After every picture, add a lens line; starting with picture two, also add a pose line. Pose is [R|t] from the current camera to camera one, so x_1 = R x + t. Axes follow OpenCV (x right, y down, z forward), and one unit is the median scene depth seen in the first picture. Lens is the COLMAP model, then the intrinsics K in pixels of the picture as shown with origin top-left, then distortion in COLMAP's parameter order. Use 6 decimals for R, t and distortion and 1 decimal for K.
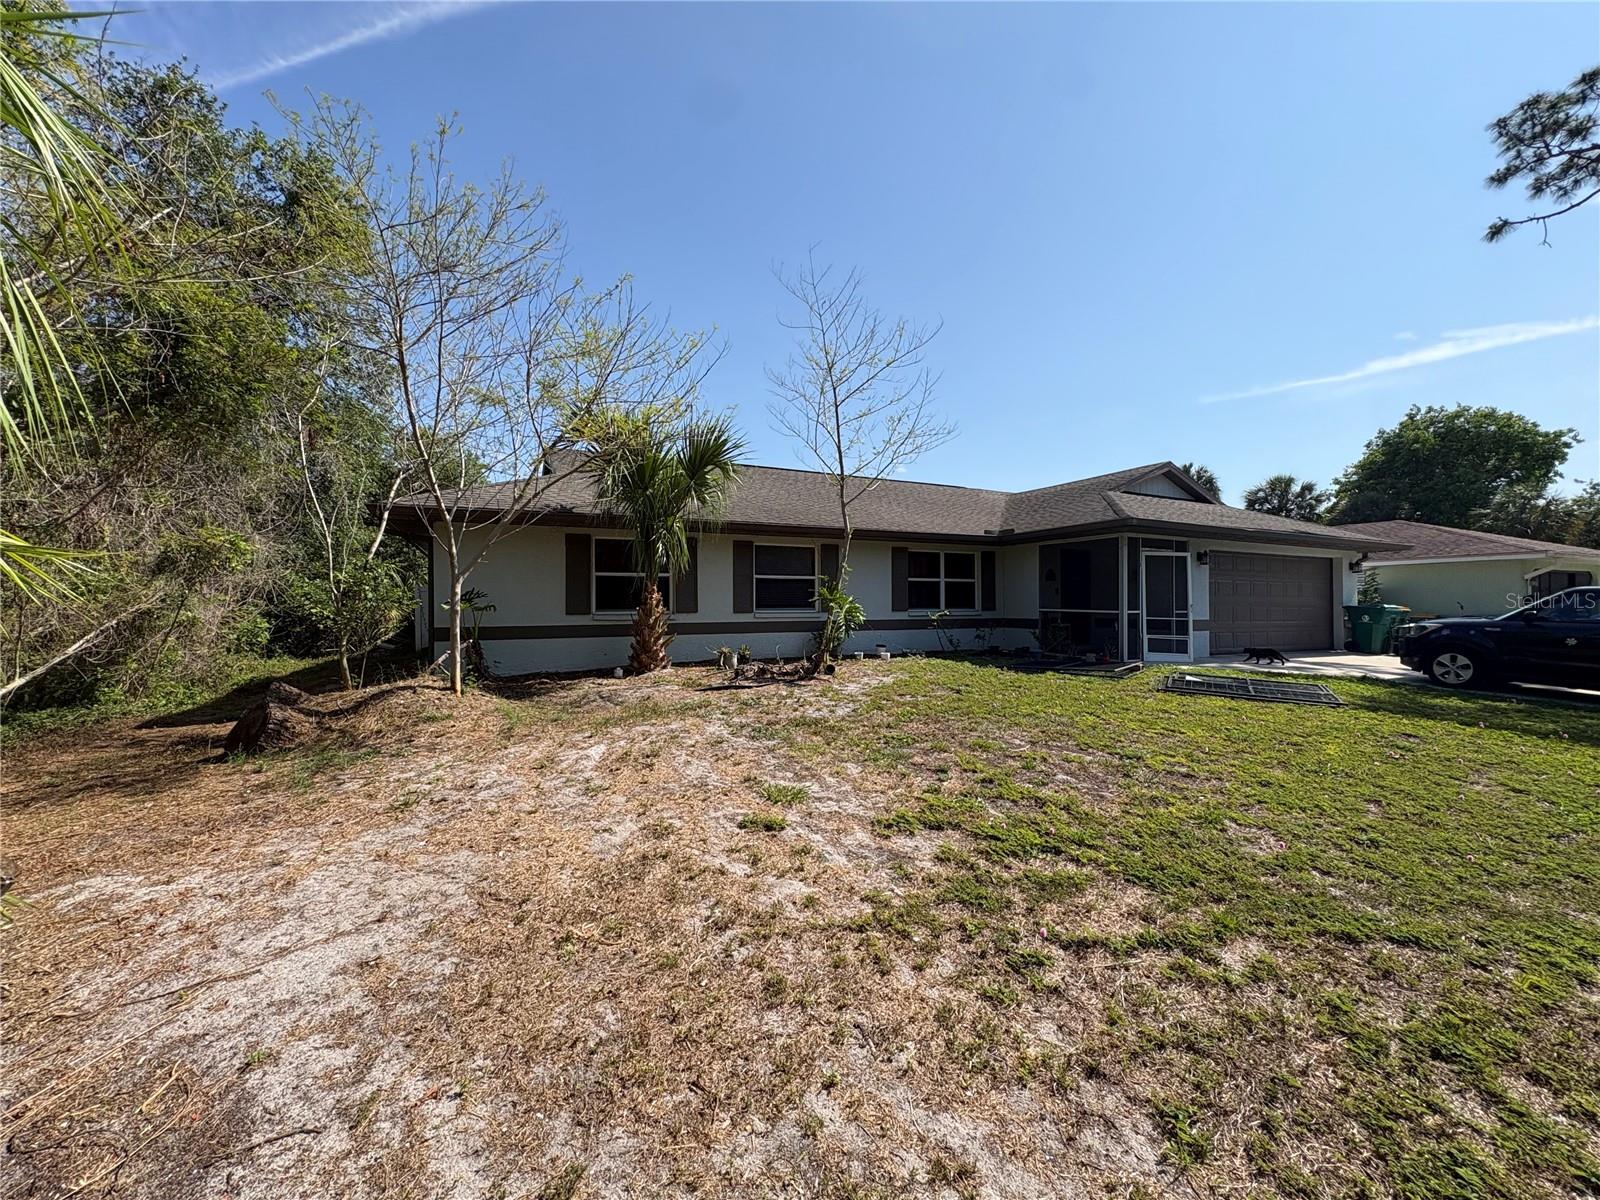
lens RADIAL K [[639.5, 0, 788.8], [0, 639.5, 601.7], [0, 0, 1]] dist [-0.001059, 0.000118]
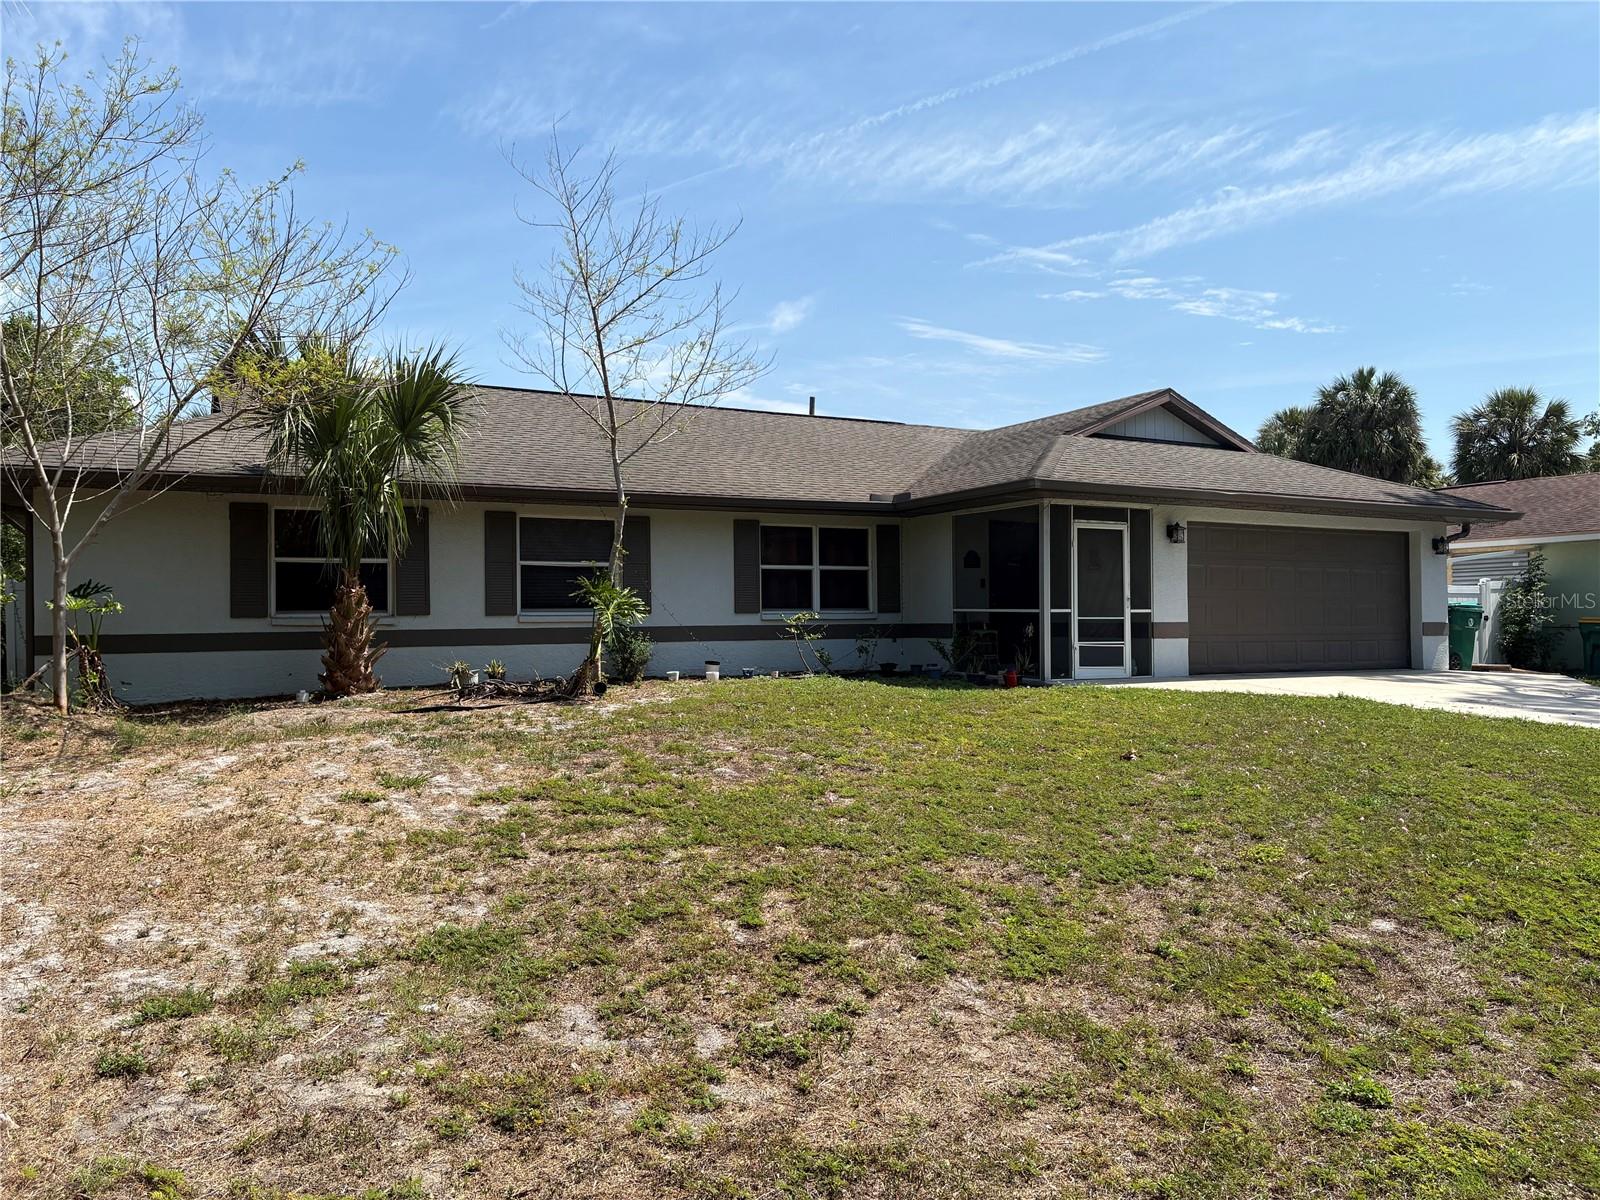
lens RADIAL K [[1214.8, 0, 784.9], [0, 1214.8, 588.8], [0, 0, 1]] dist [0.066473, -0.060969]
pose [[0.999345, -0.005771, 0.035734, 0.187570], [0.006600, 0.999711, -0.023101, 0.020865], [-0.035590, 0.023321, 0.999094, -0.326976]]
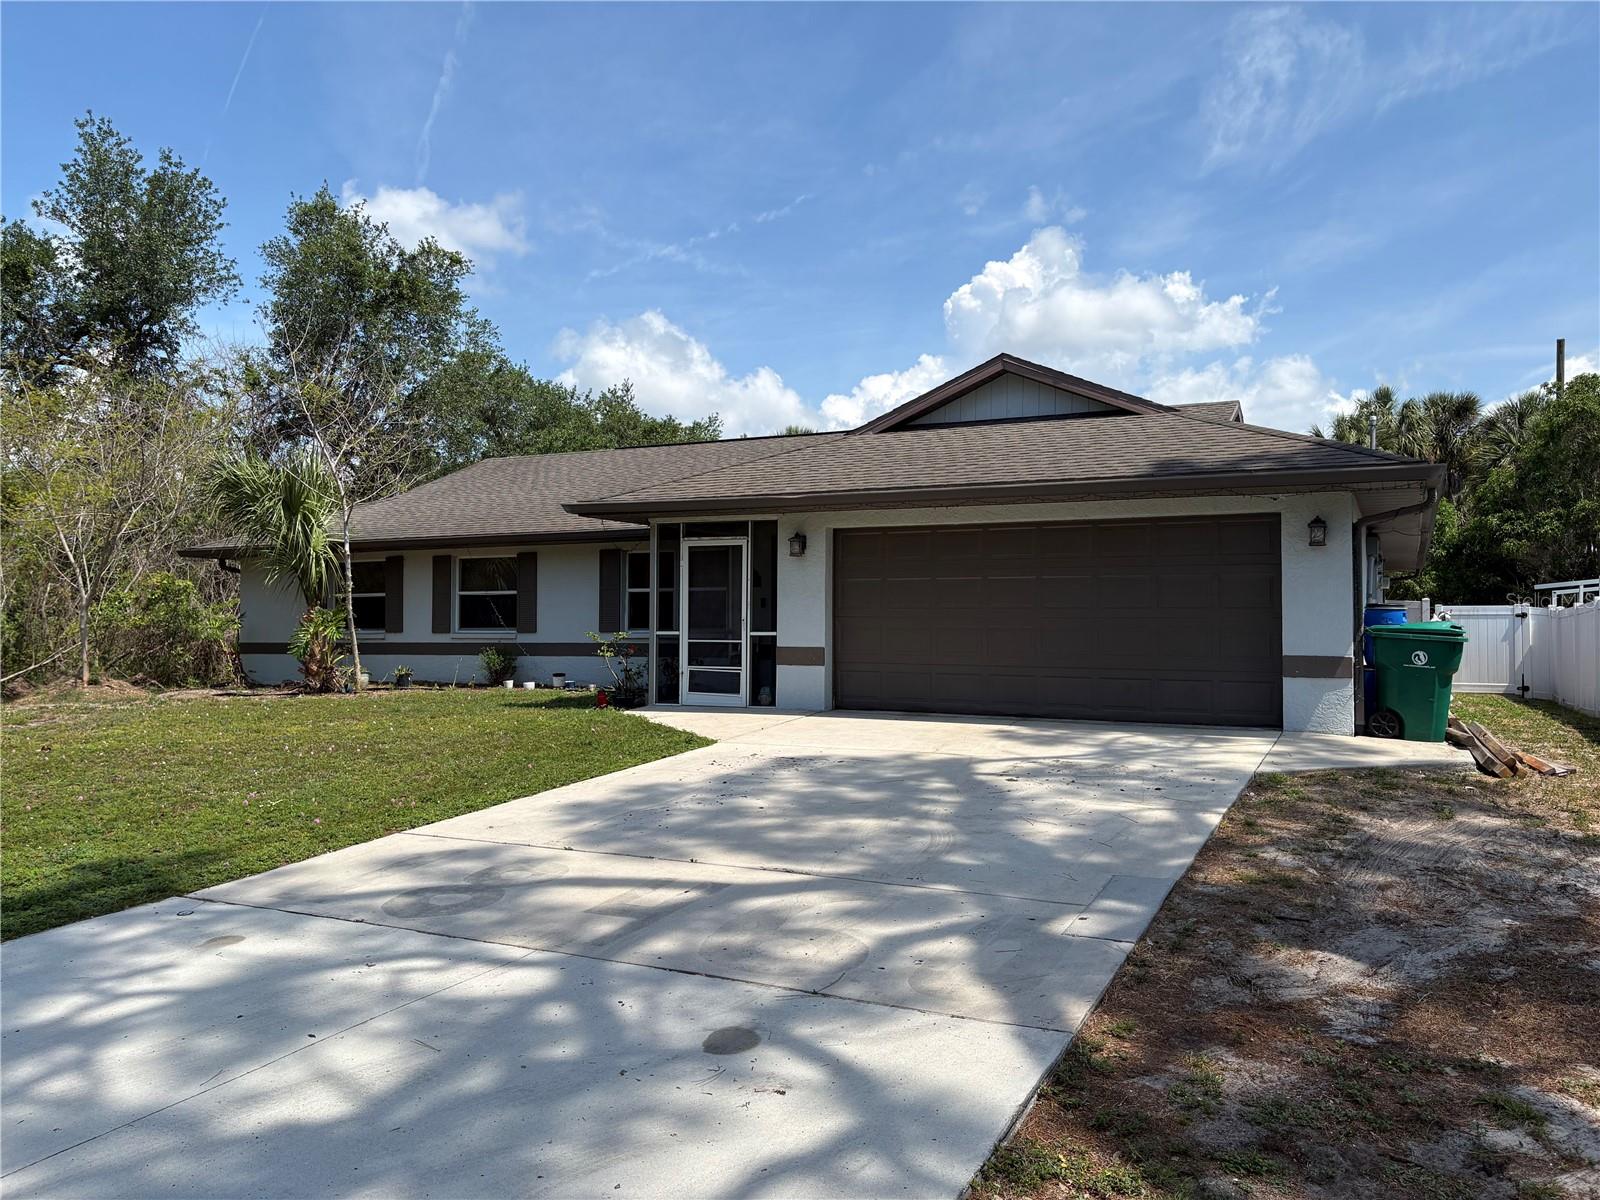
lens RADIAL K [[1214.8, 0, 790.7], [0, 1214.8, 589.8], [0, 0, 1]] dist [0.066473, -0.060969]
pose [[0.611520, -0.025089, -0.790831, 1.633706], [-0.000746, 0.999478, -0.032285, 0.011933], [0.791229, 0.020333, 0.611182, 0.307749]]
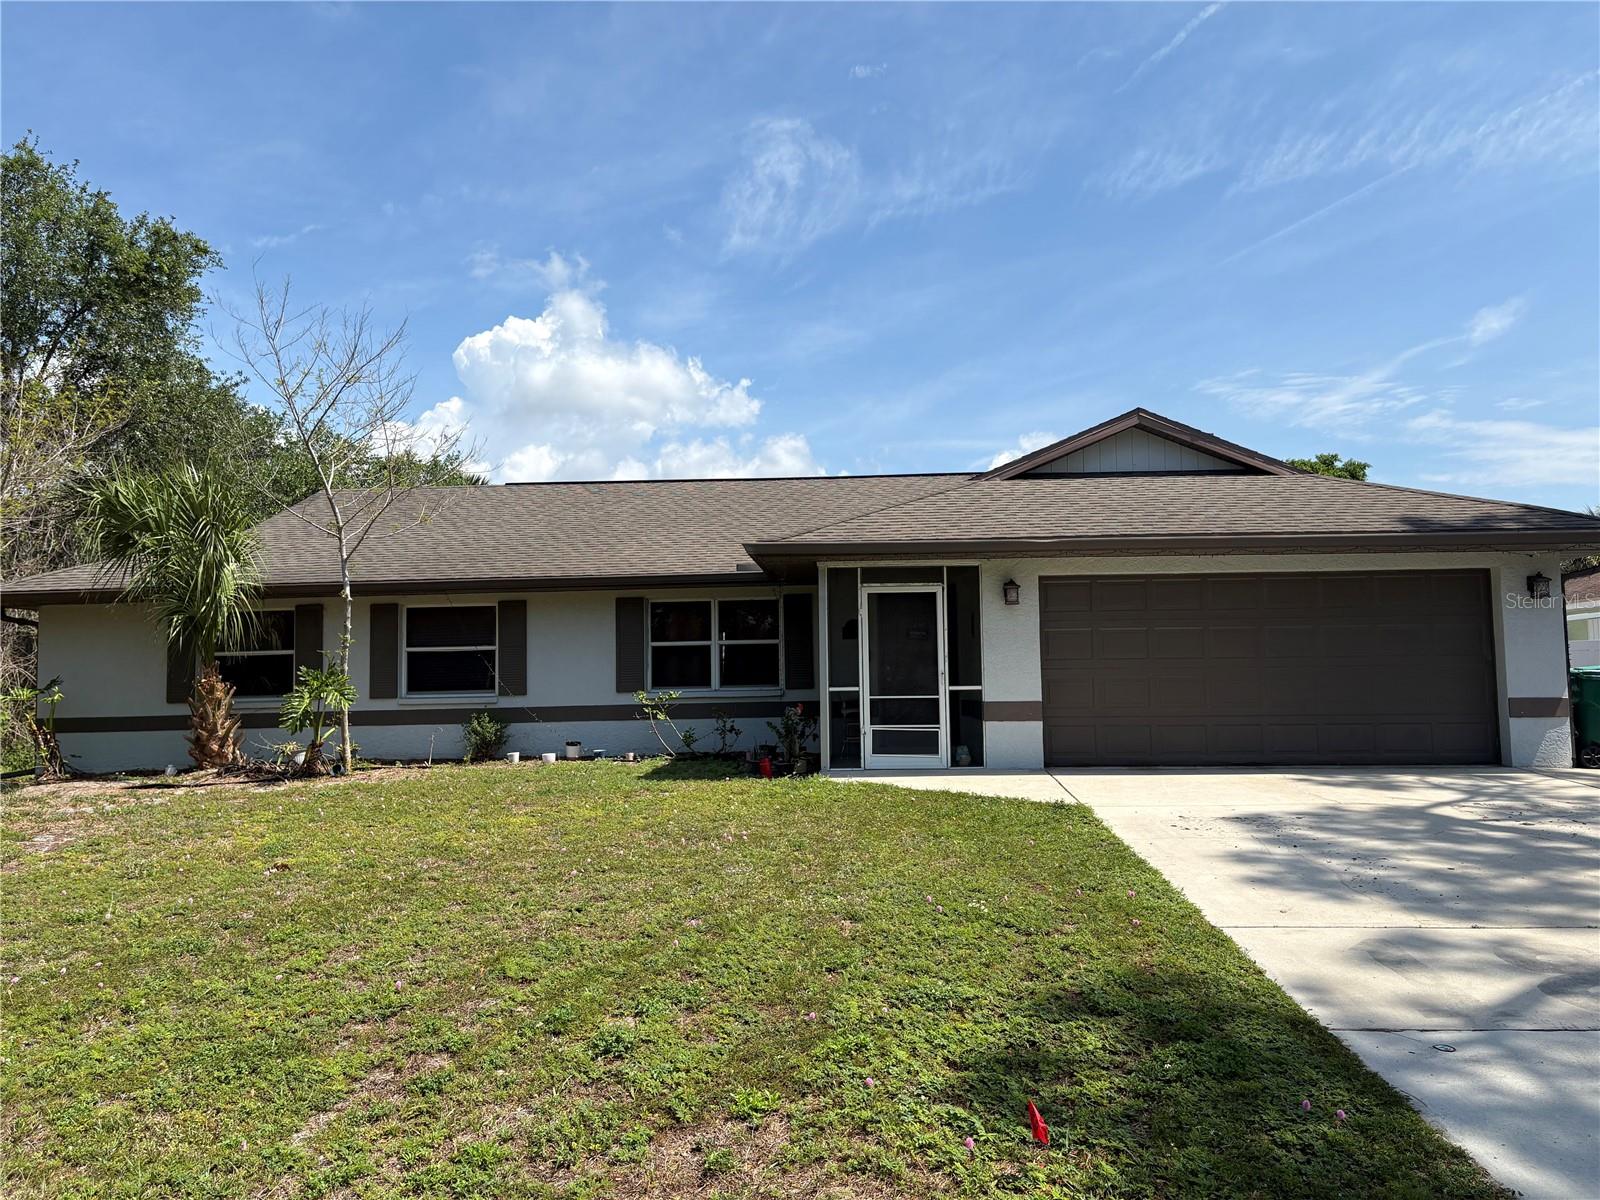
lens RADIAL K [[1214.8, 0, 798.5], [0, 1214.8, 591.9], [0, 0, 1]] dist [0.066473, -0.060969]
pose [[0.876292, -0.051732, -0.478995, 1.056791], [0.017916, 0.997030, -0.074904, 0.009570], [0.481447, 0.057056, 0.874616, -0.045579]]
